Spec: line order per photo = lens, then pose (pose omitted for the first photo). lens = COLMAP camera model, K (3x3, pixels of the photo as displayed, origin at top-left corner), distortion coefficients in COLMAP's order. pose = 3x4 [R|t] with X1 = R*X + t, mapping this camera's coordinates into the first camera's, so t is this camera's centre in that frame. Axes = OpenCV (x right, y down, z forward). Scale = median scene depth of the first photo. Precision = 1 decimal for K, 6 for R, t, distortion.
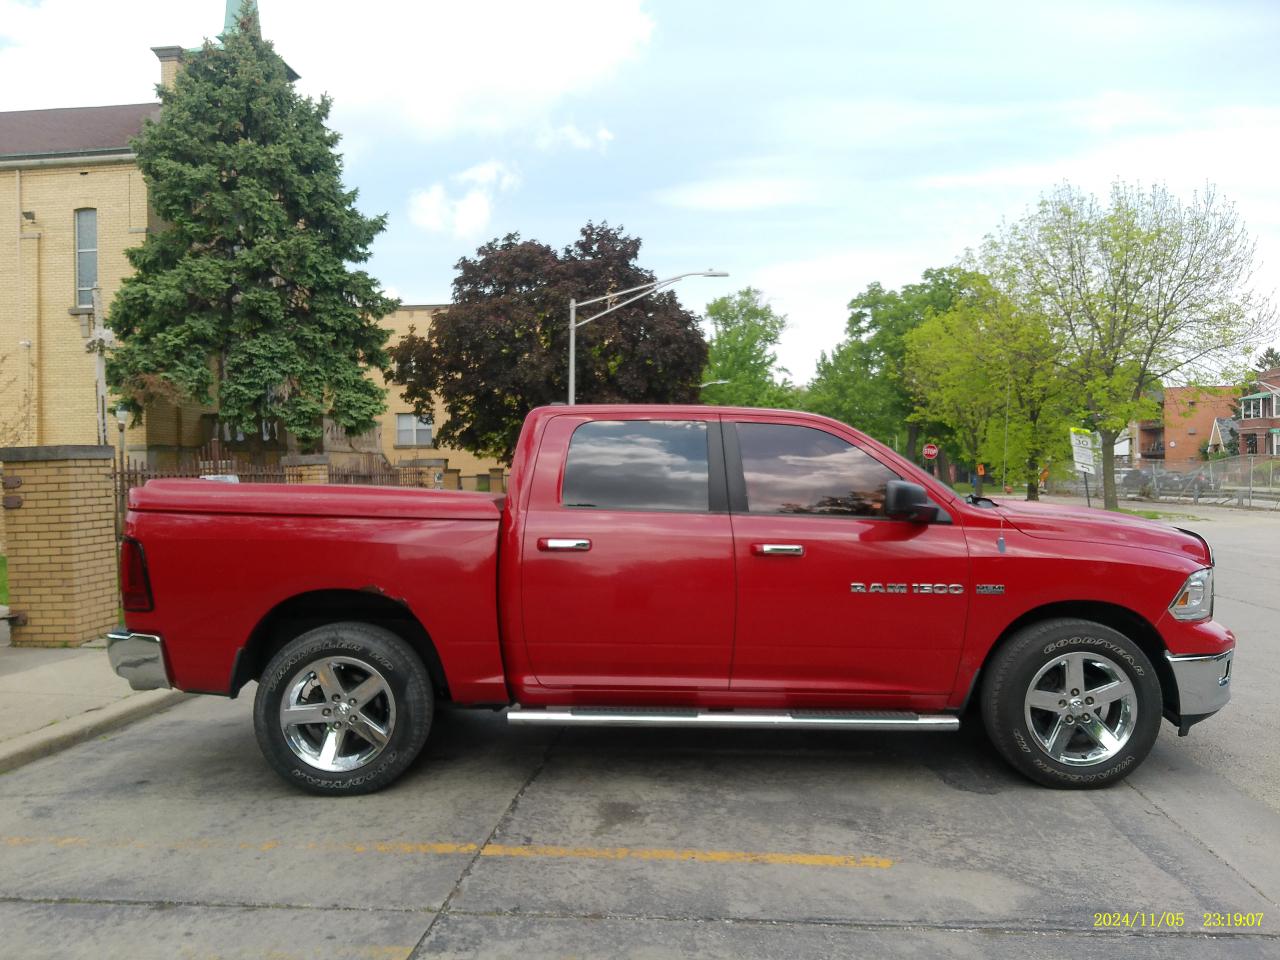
lens RADIAL K [[1048.5, 0, 647.3], [0, 1048.5, 484.2], [0, 0, 1]] dist [0.055767, -0.132101]
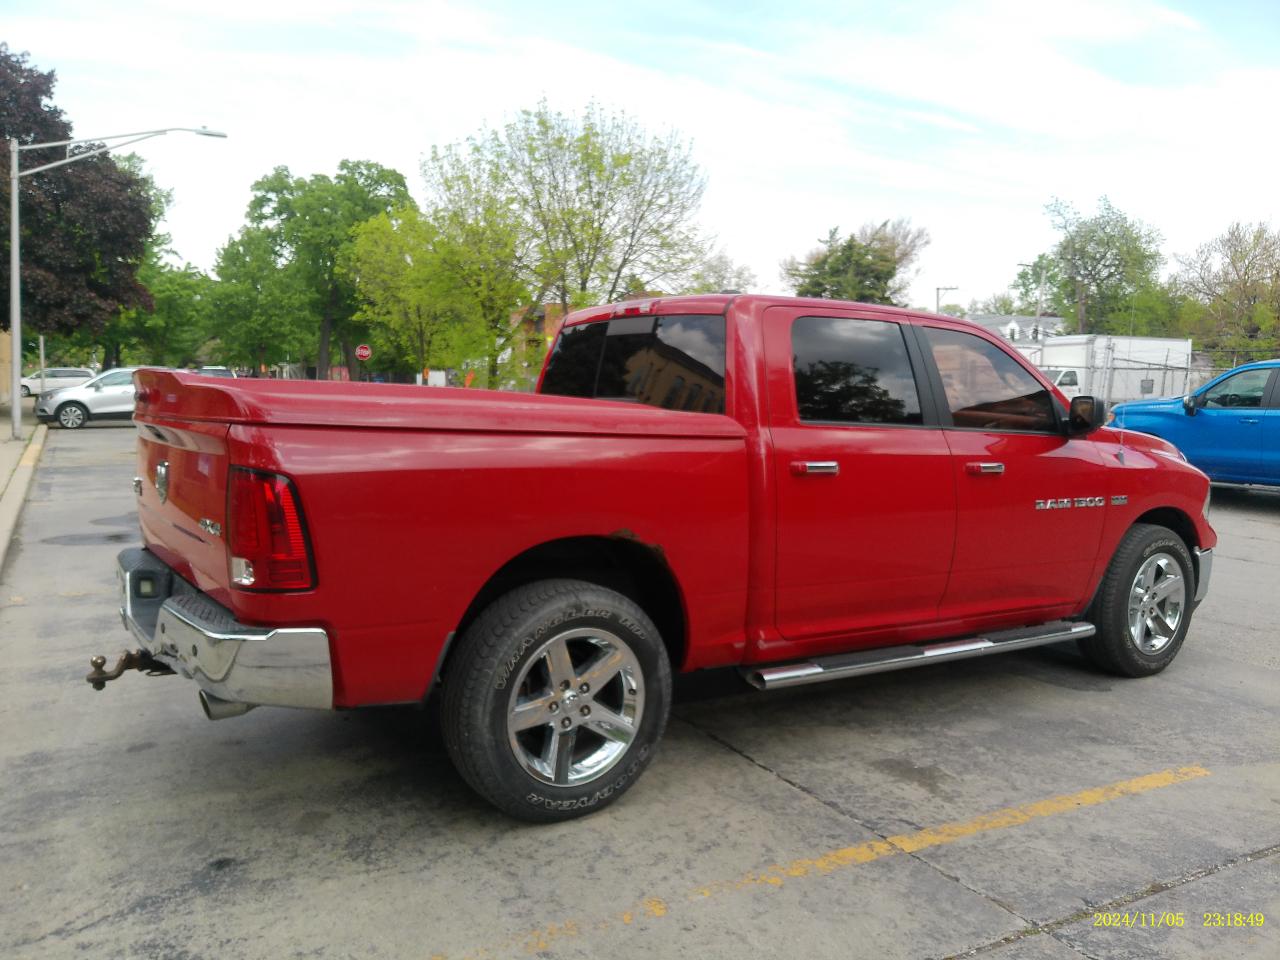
lens RADIAL K [[1048.5, 0, 654.9], [0, 1048.5, 486.6], [0, 0, 1]] dist [0.055767, -0.132101]
pose [[0.828890, -0.031423, 0.558529, -0.618551], [-0.022173, 0.995791, 0.088929, 0.002189], [-0.558972, -0.086097, 0.824704, 0.374080]]
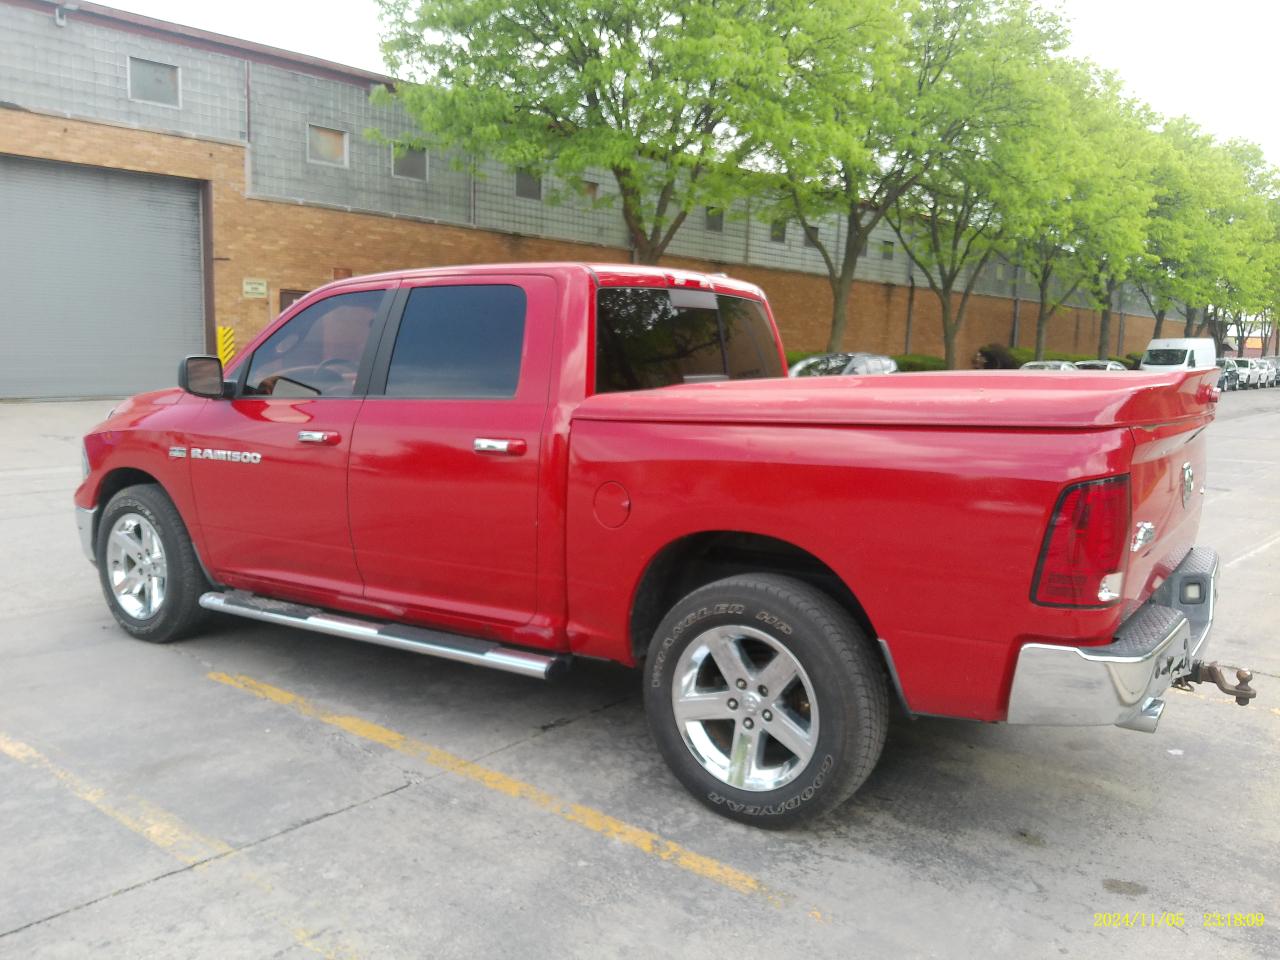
lens RADIAL K [[1048.5, 0, 646.4], [0, 1048.5, 481.3], [0, 0, 1]] dist [0.055767, -0.132101]
pose [[-0.822710, -0.078897, 0.562959, -0.591997], [-0.008714, 0.991956, 0.126284, -0.014907], [-0.568394, 0.098989, -0.816780, 1.885752]]
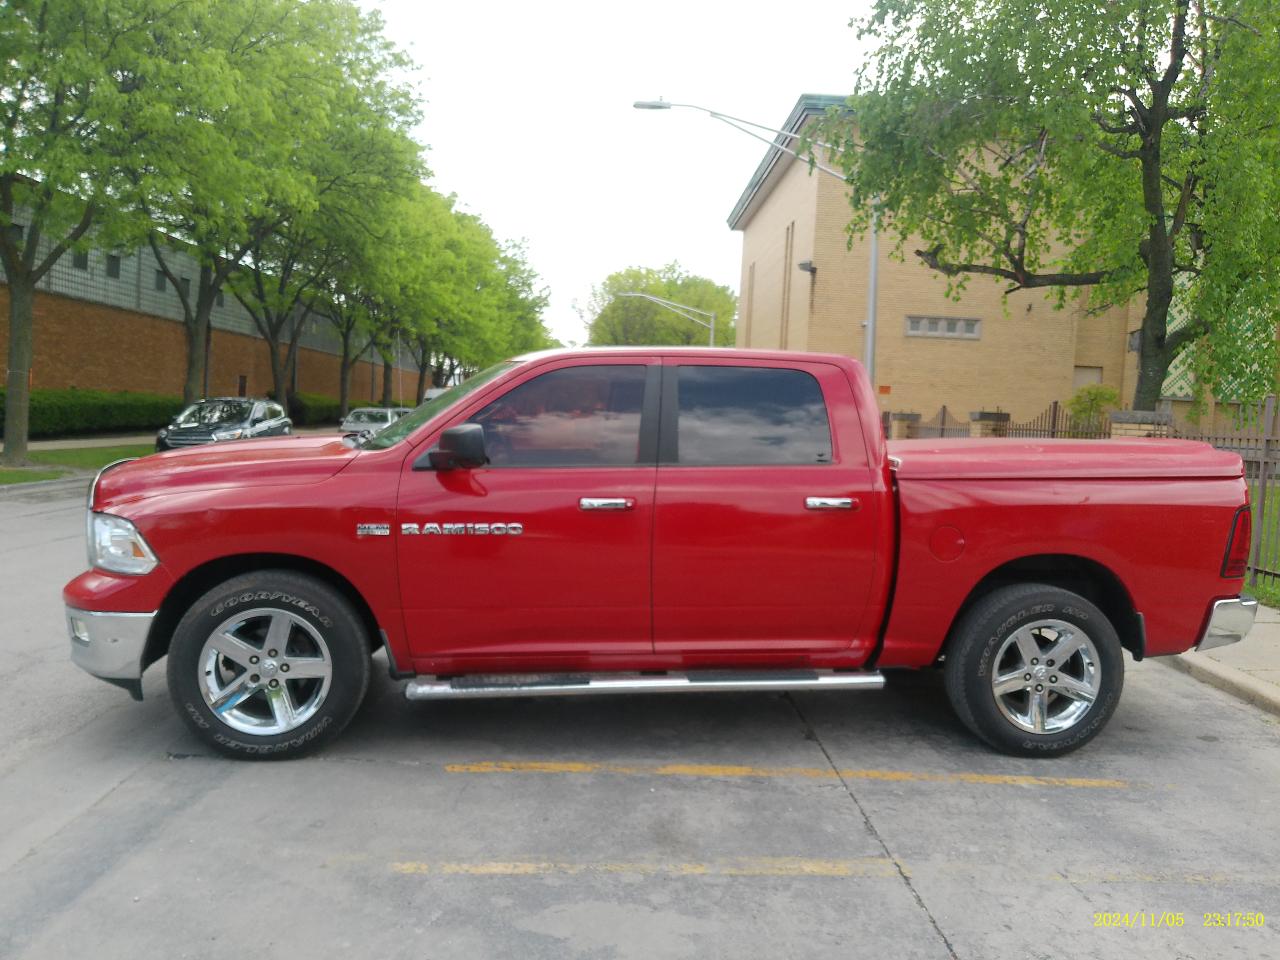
lens RADIAL K [[1048.5, 0, 652.5], [0, 1048.5, 486.6], [0, 0, 1]] dist [0.055767, -0.132101]
pose [[-0.991157, -0.023797, -0.130544, 0.193526], [-0.033887, 0.996560, 0.075625, -0.022255], [0.128296, 0.079380, -0.988554, 2.207670]]
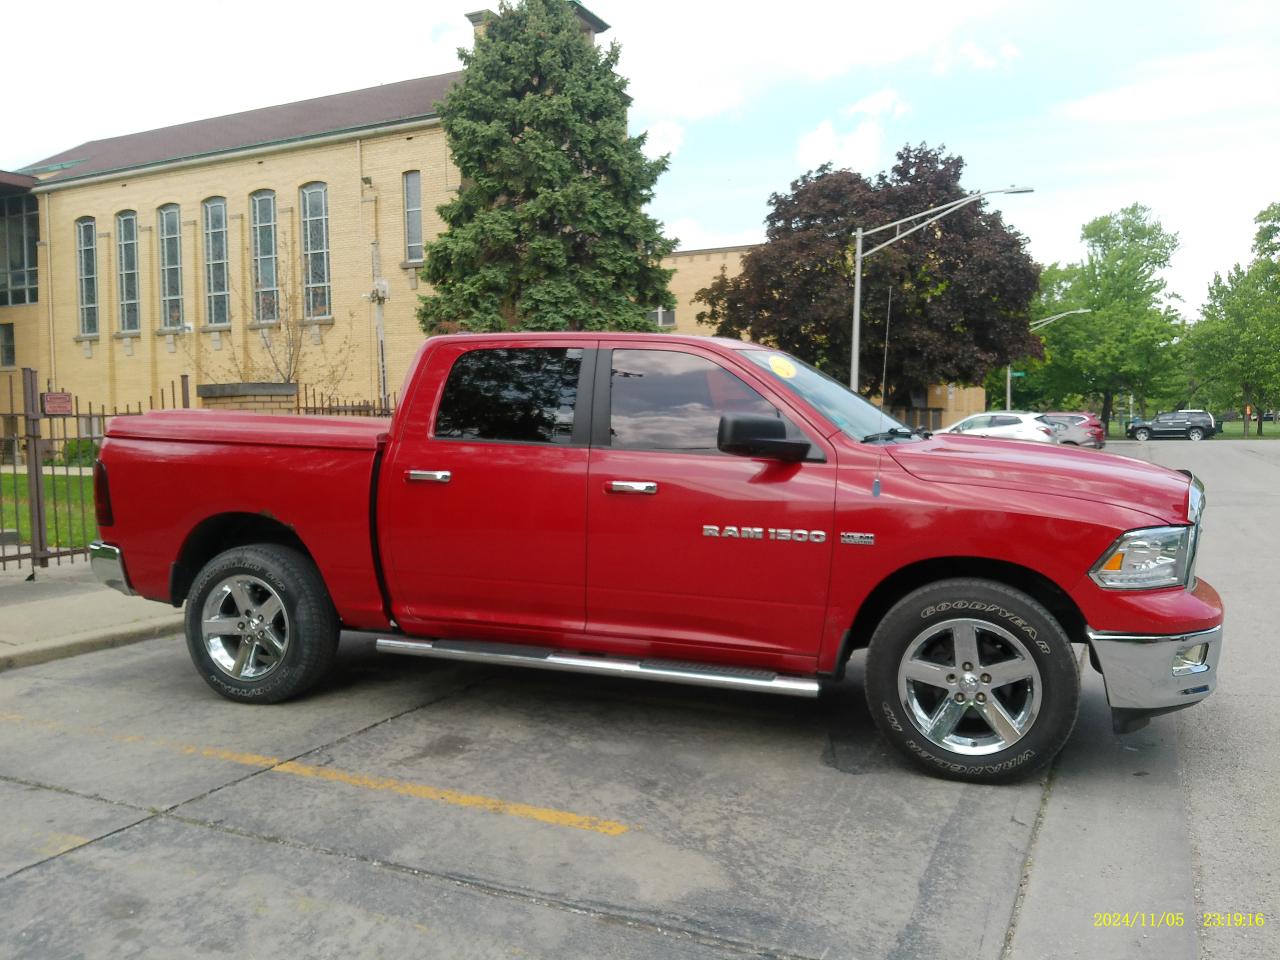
lens RADIAL K [[1048.5, 0, 646.9], [0, 1048.5, 486.7], [0, 0, 1]] dist [0.055767, -0.132101]
pose [[0.937700, 0.026184, -0.346459, 0.438691], [-0.005681, 0.998178, 0.060064, 0.007044], [0.347400, -0.054354, 0.936140, 0.137754]]
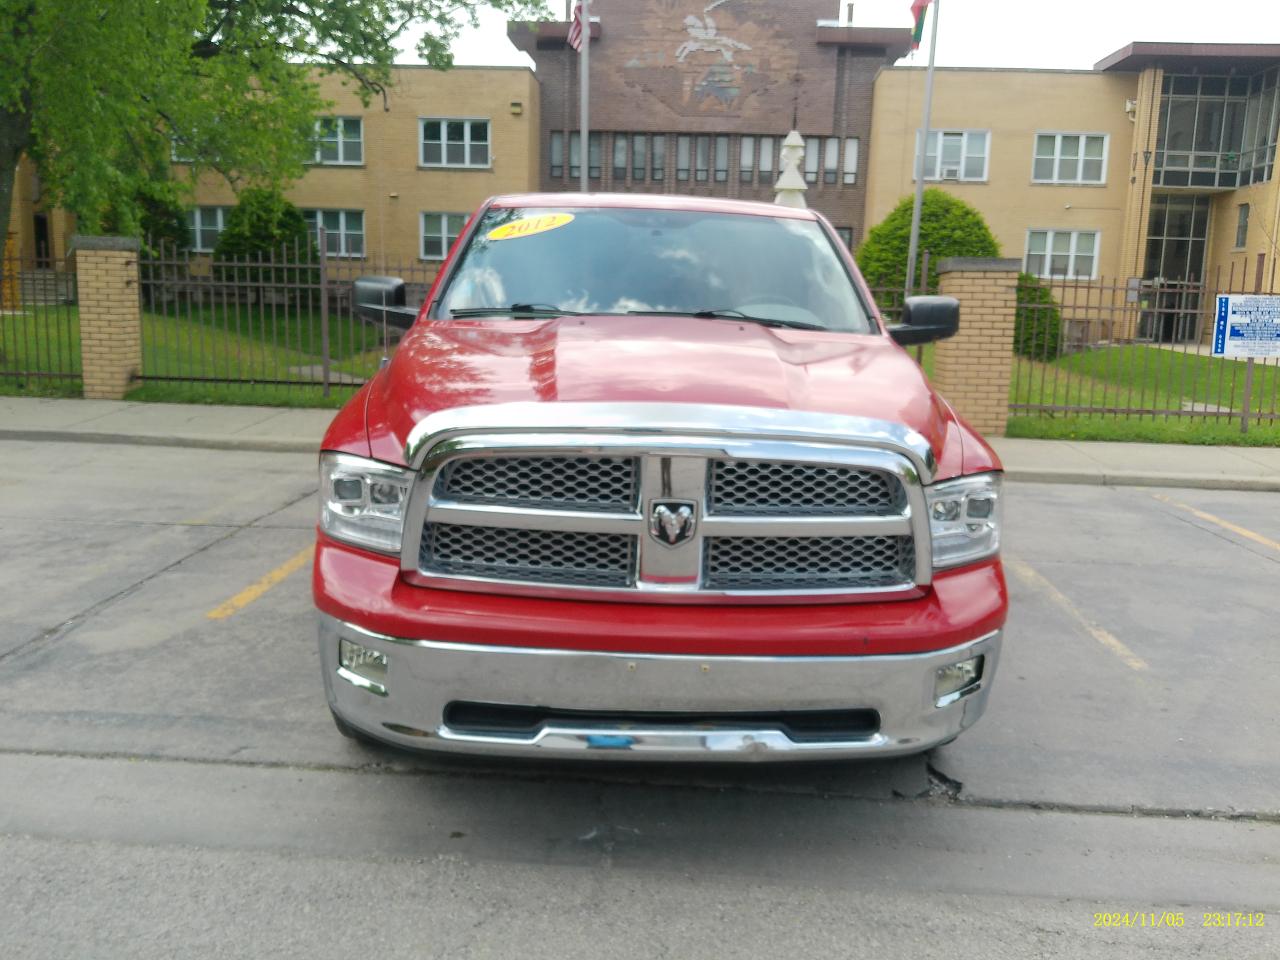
lens RADIAL K [[1048.5, 0, 645.6], [0, 1048.5, 479.3], [0, 0, 1]] dist [0.055767, -0.132101]
pose [[0.023742, 0.190765, -0.981348, 1.037253], [-0.038237, 0.981080, 0.189788, -0.011461], [0.998987, 0.033018, 0.030587, 1.121093]]
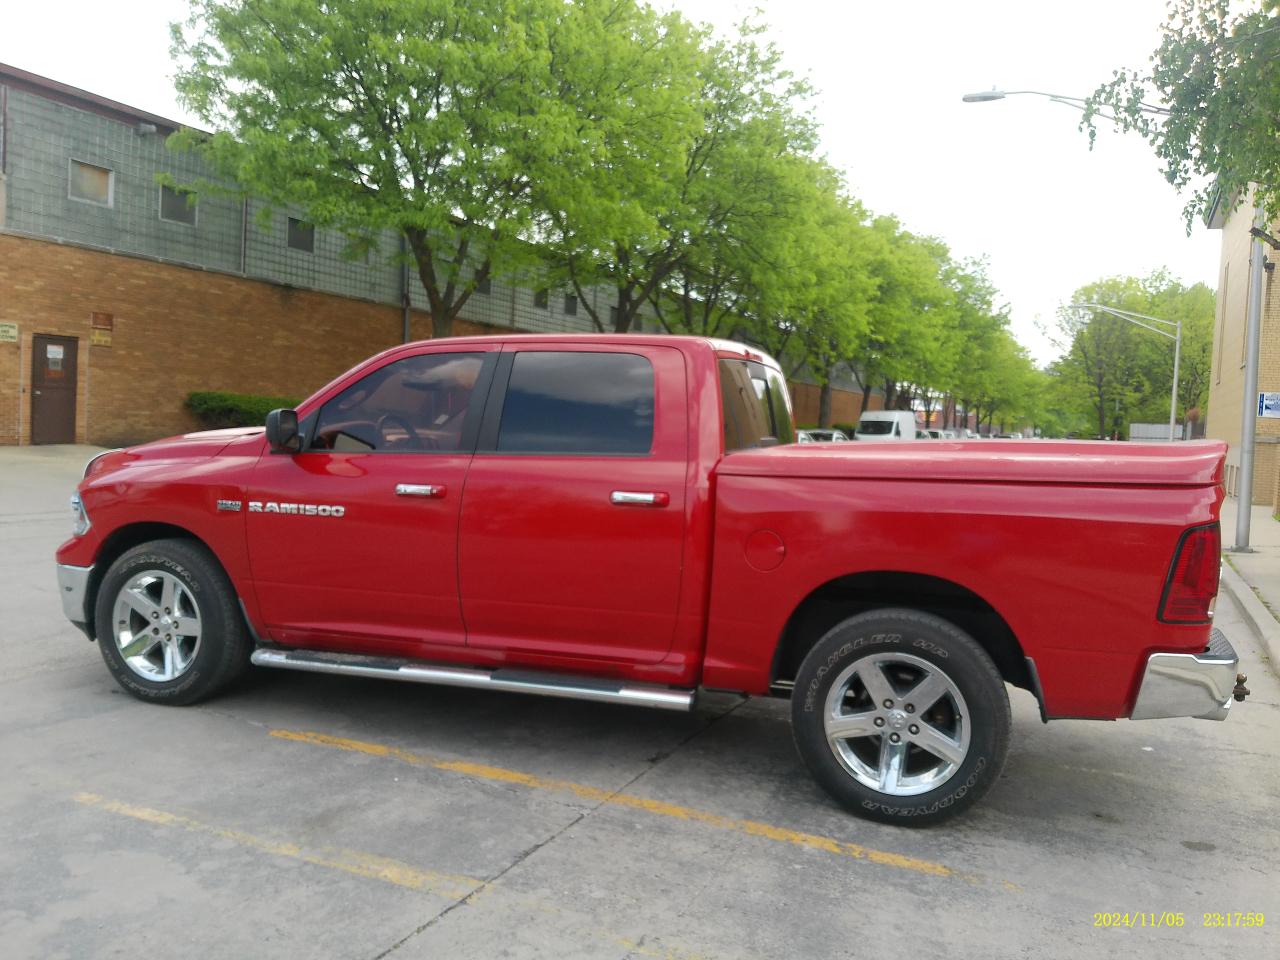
lens RADIAL K [[1048.5, 0, 645.9], [0, 1048.5, 482.2], [0, 0, 1]] dist [0.055767, -0.132101]
pose [[-0.942391, -0.053941, 0.330136, -0.356070], [-0.034835, 0.997372, 0.063520, -0.009698], [-0.332695, 0.048360, -0.941794, 2.102538]]
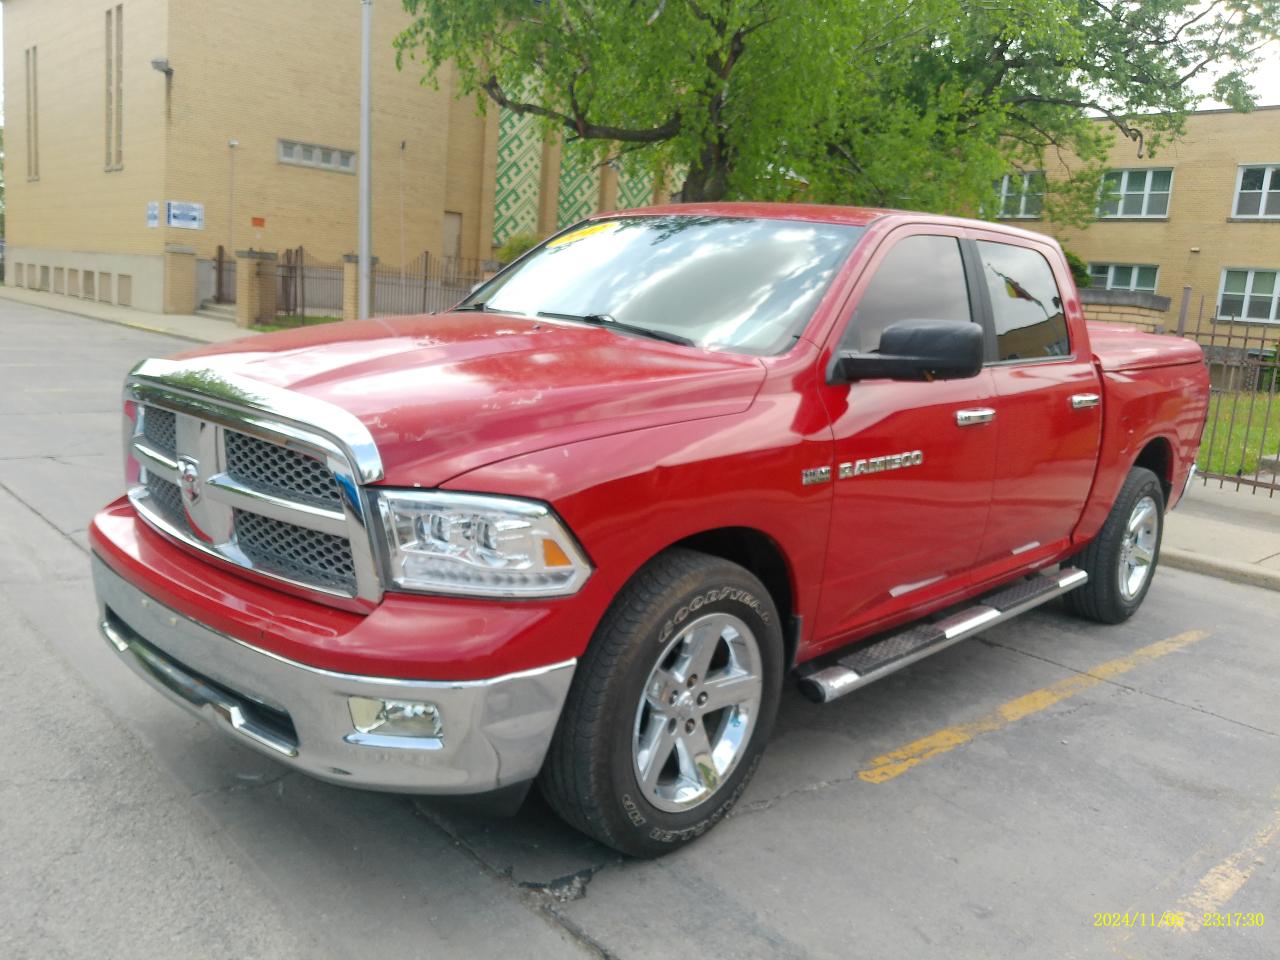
lens RADIAL K [[1048.5, 0, 650.7], [0, 1048.5, 477.6], [0, 0, 1]] dist [0.055767, -0.132101]
pose [[-0.677519, 0.081241, -0.731005, 0.790788], [-0.077196, 0.980537, 0.180521, -0.011584], [0.731443, 0.178737, -0.658061, 1.651497]]
